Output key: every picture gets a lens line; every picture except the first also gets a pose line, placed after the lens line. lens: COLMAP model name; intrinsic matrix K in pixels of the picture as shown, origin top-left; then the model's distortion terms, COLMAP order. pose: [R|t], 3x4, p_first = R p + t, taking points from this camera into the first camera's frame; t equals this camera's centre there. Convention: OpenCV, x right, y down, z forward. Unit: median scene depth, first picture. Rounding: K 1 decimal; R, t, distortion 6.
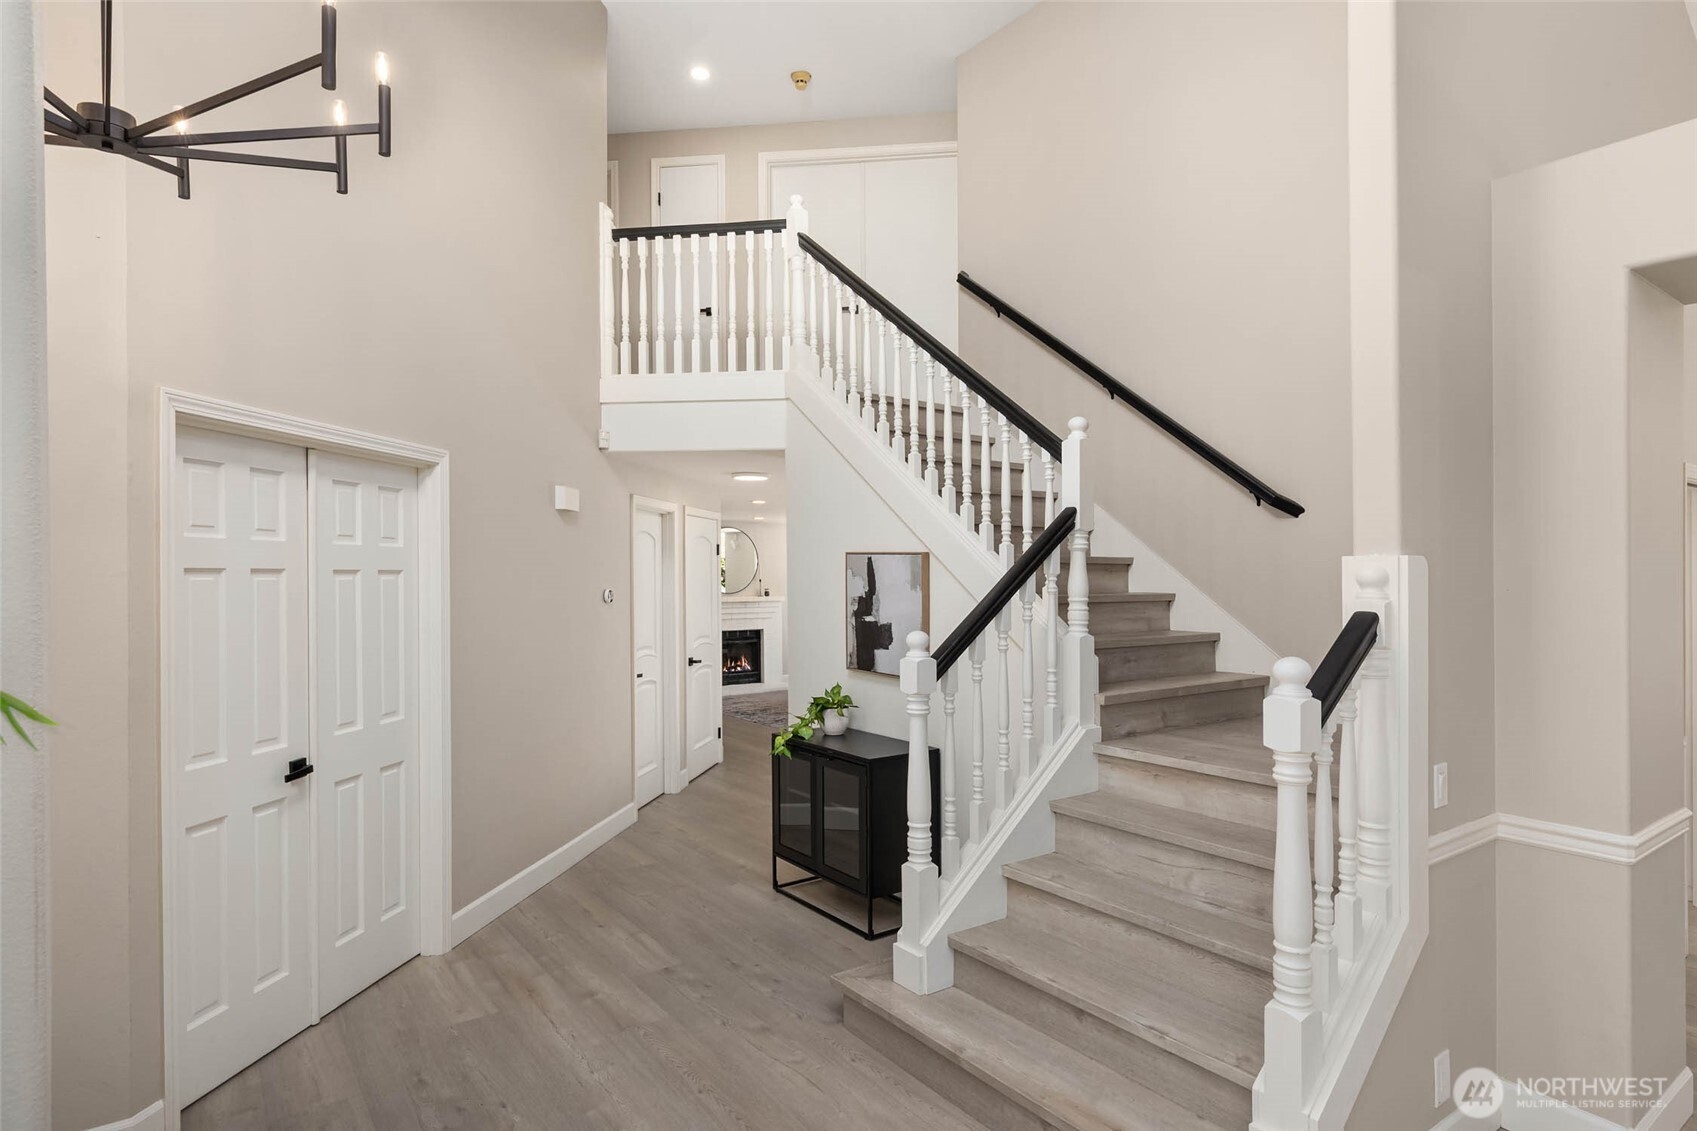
lens RADIAL K [[980.2, 0, 854.6], [0, 980.2, 557.6], [0, 0, 1]] dist [0.012422, -0.002083]
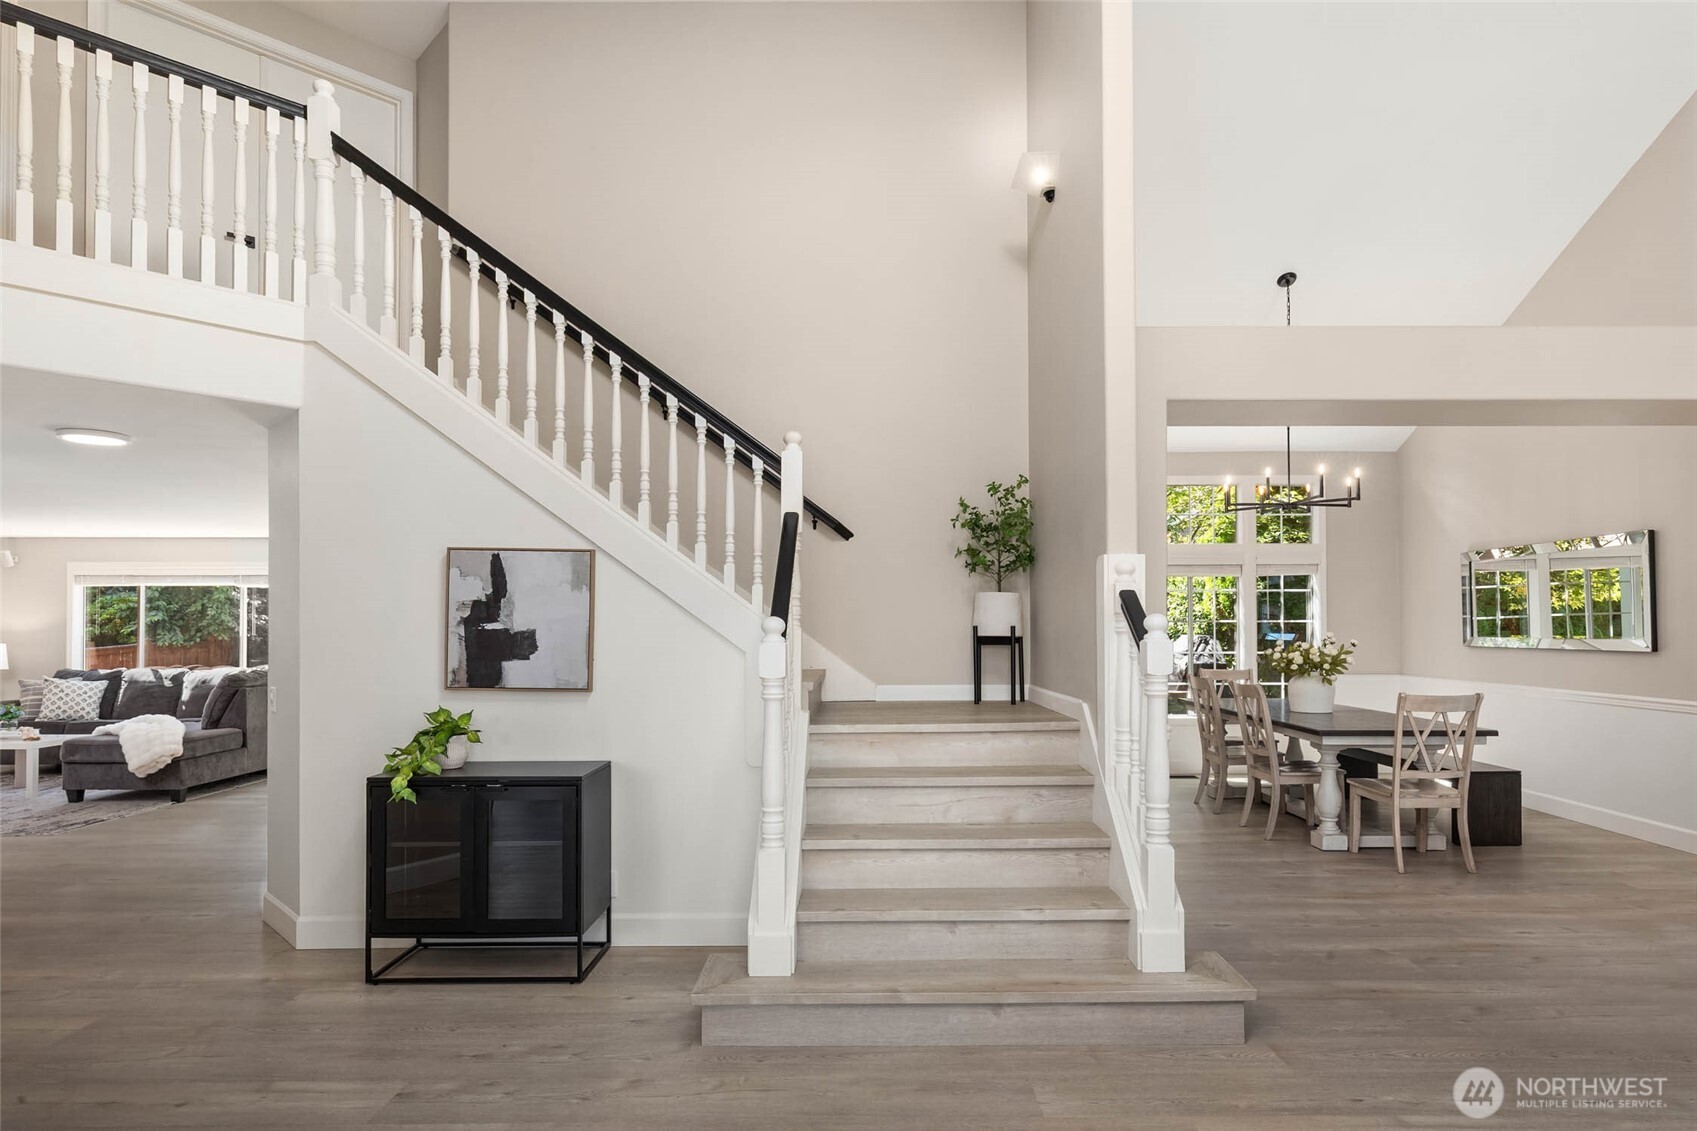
lens RADIAL K [[980.2, 0, 842.4], [0, 980.2, 598.5], [0, 0, 1]] dist [0.012422, -0.002083]
pose [[0.561204, 0.025232, 0.827293, -0.525276], [-0.006189, 0.999635, -0.026290, 0.059565], [-0.827654, 0.009634, 0.561155, 0.271152]]
